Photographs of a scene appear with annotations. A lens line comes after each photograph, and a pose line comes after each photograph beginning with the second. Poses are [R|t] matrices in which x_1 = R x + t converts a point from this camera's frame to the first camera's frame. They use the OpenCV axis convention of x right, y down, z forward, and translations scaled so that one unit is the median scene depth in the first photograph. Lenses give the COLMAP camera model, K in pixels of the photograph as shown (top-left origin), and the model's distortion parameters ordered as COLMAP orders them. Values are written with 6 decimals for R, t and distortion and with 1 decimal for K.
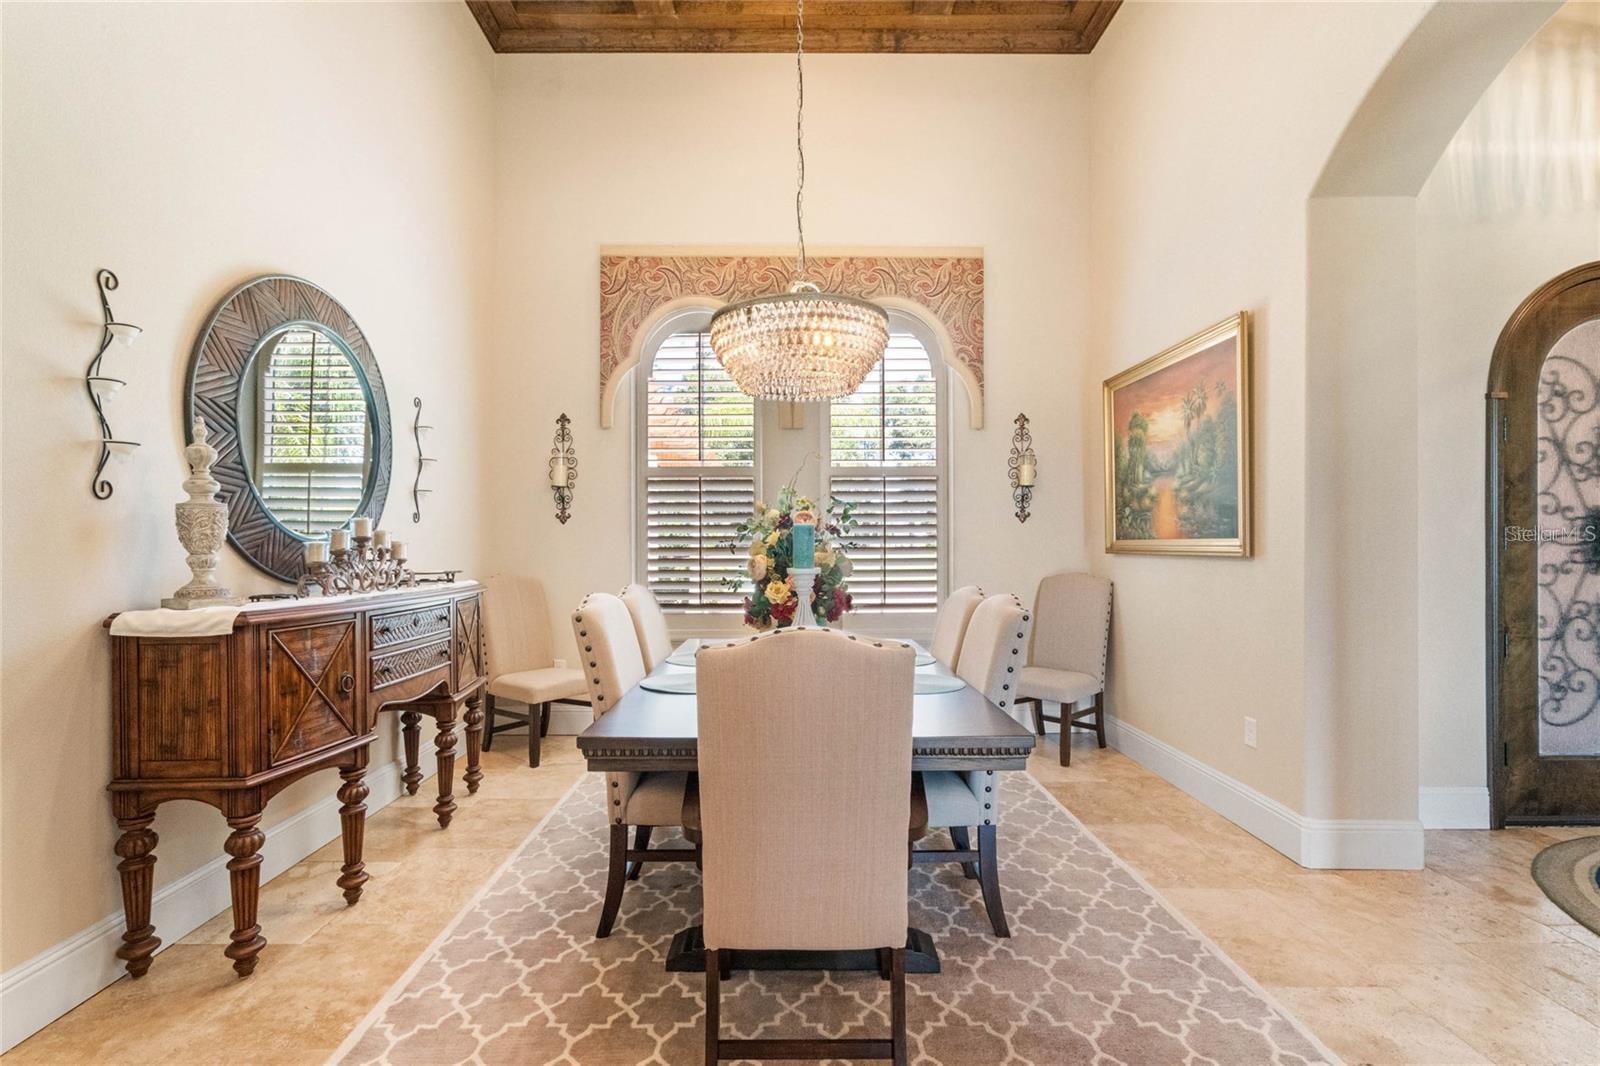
lens RADIAL K [[738.4, 0, 790.4], [0, 738.4, 541.1], [0, 0, 1]] dist [-0.003840, 0.001450]
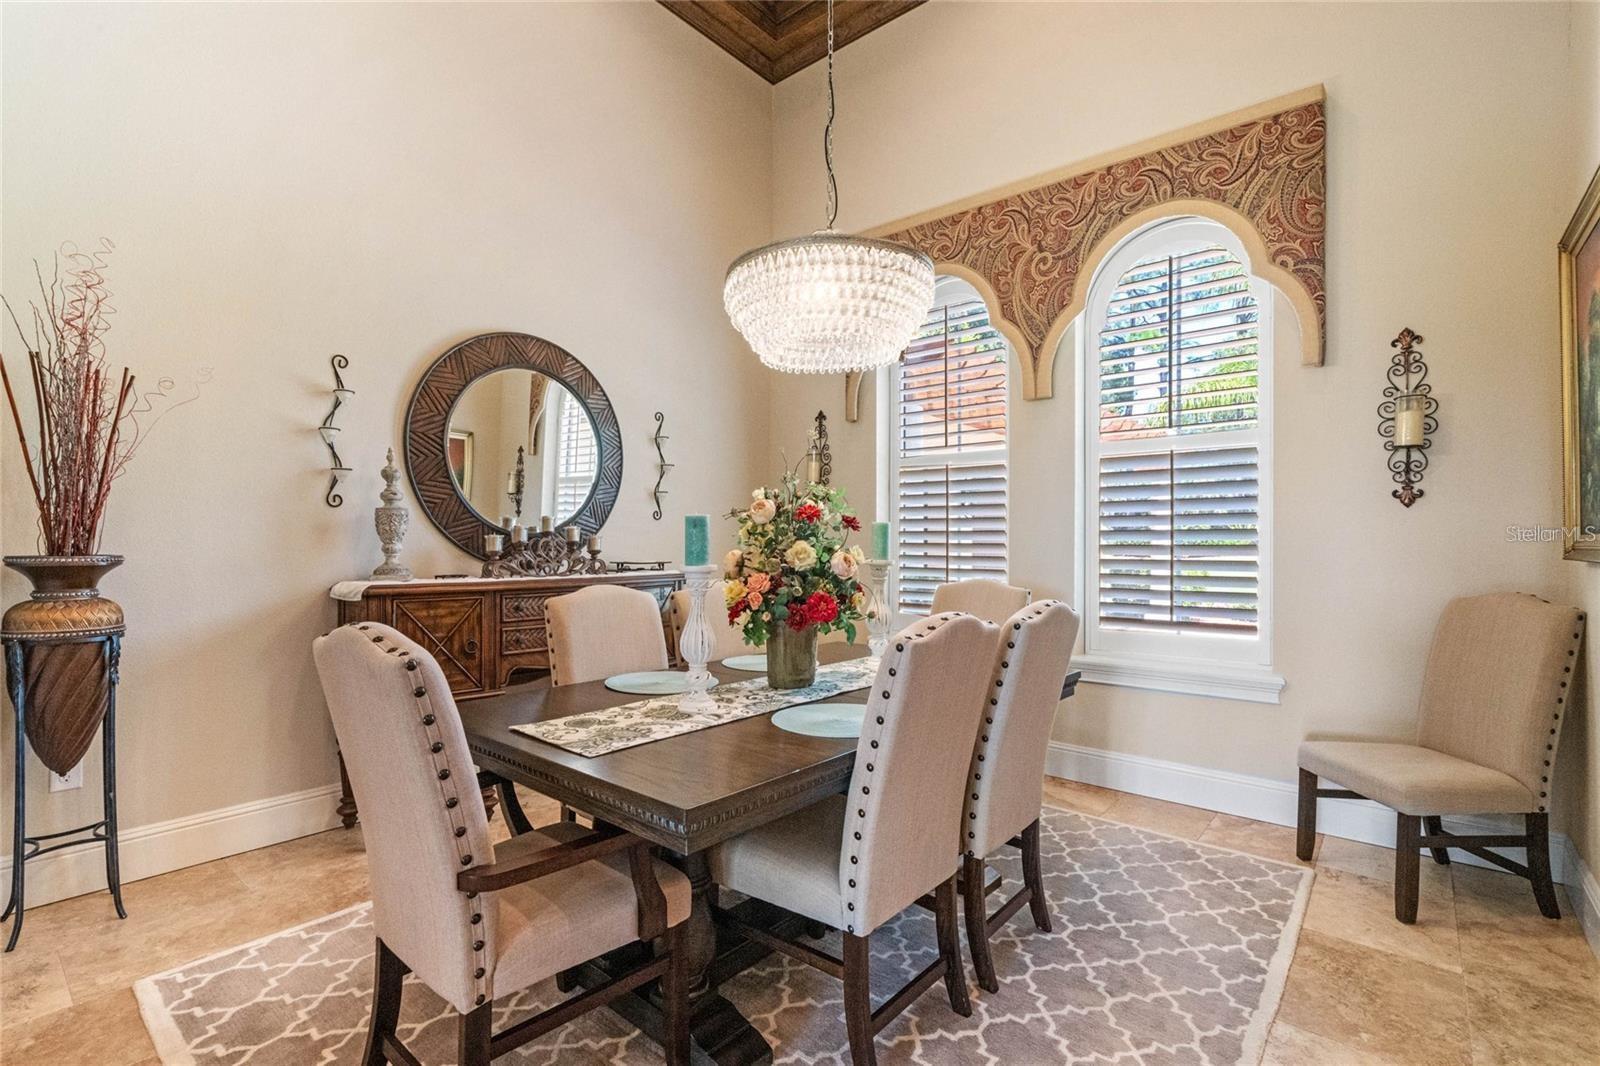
lens RADIAL K [[738.4, 0, 794.2], [0, 738.4, 535.5], [0, 0, 1]] dist [-0.003840, 0.001450]
pose [[0.753778, 0.000024, -0.657129, 0.449927], [-0.002192, 0.999995, -0.002478, 0.002280], [0.657126, 0.003308, 0.753774, 0.277757]]
